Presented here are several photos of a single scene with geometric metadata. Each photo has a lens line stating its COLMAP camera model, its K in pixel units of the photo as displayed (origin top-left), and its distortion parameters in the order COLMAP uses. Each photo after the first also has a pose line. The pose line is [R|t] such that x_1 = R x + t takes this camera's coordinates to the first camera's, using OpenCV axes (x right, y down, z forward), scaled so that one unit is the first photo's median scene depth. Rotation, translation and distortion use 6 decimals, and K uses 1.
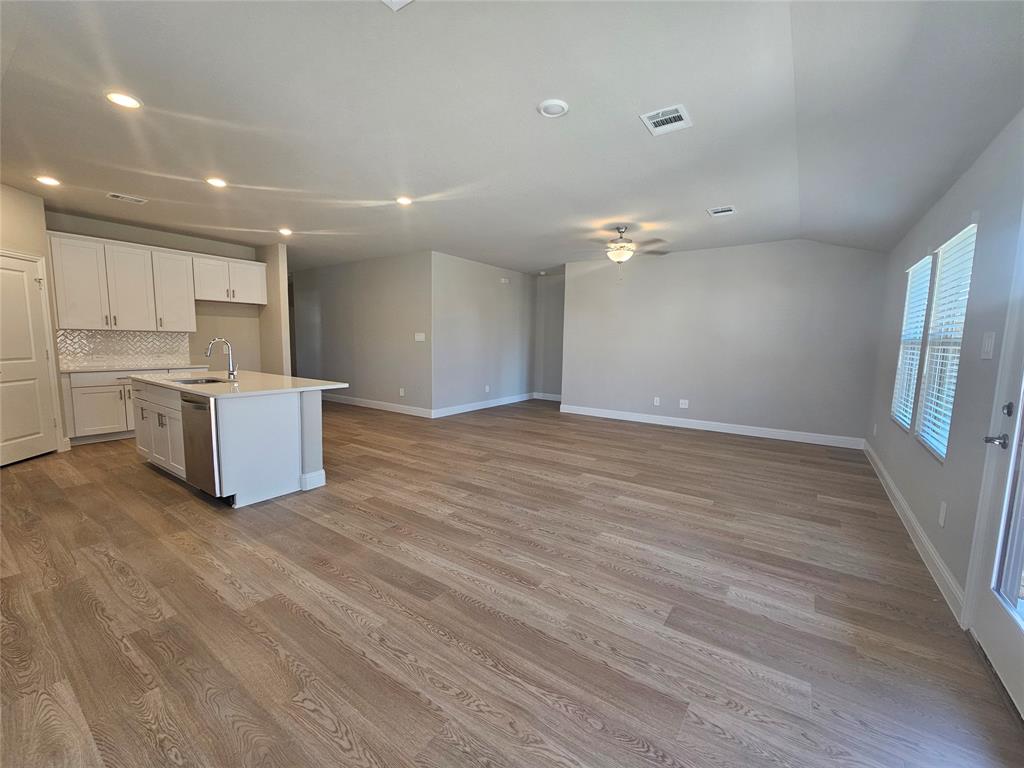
lens RADIAL K [[418.3, 0, 509.6], [0, 418.3, 385.4], [0, 0, 1]] dist [-0.000761, 0.000599]
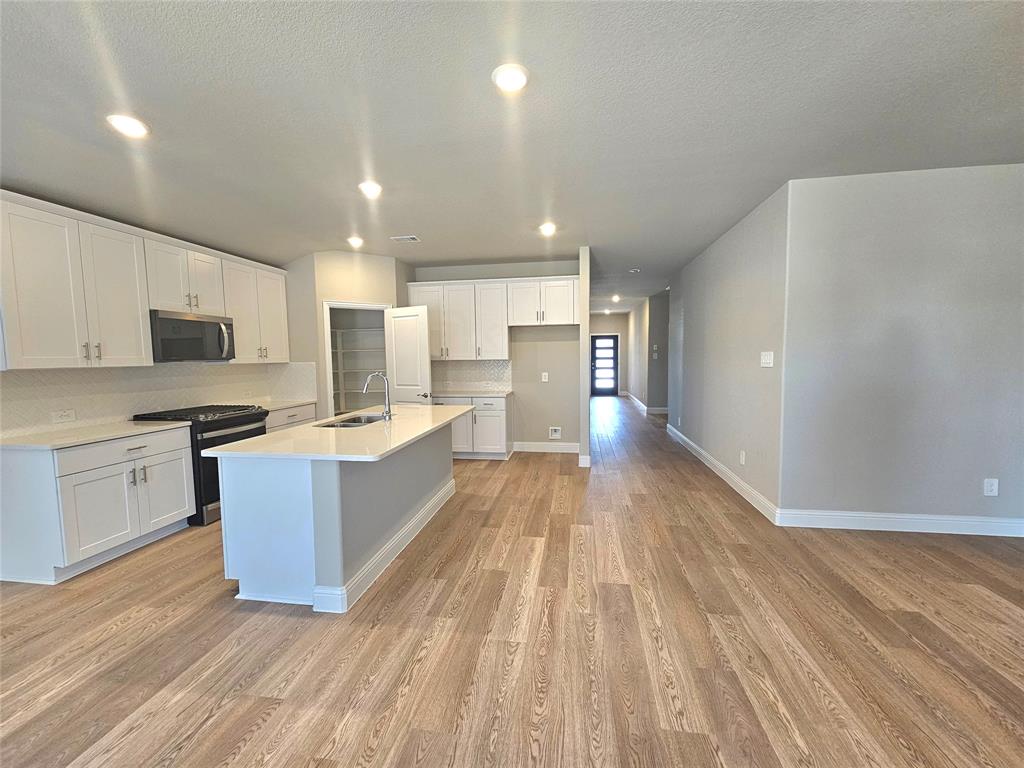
lens RADIAL K [[418.3, 0, 510.9], [0, 418.3, 387.9], [0, 0, 1]] dist [-0.000761, 0.000599]
pose [[0.437980, 0.041917, -0.898007, 0.175648], [-0.073908, 0.997210, 0.010501, -0.100301], [0.895942, 0.061771, 0.439856, 0.798221]]
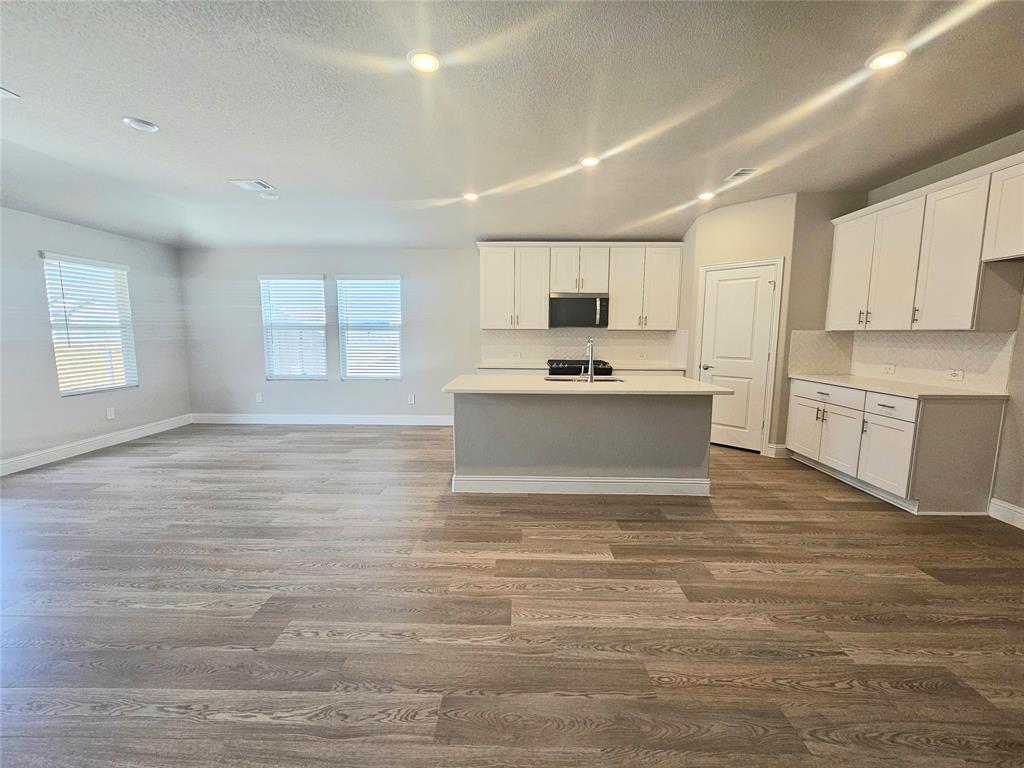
lens RADIAL K [[418.3, 0, 510.6], [0, 418.3, 388.2], [0, 0, 1]] dist [-0.000761, 0.000599]
pose [[-0.825980, 0.049842, -0.561491, -0.033028], [-0.082389, 0.974712, 0.207721, -0.162223], [0.557646, 0.217835, -0.800987, 1.514251]]
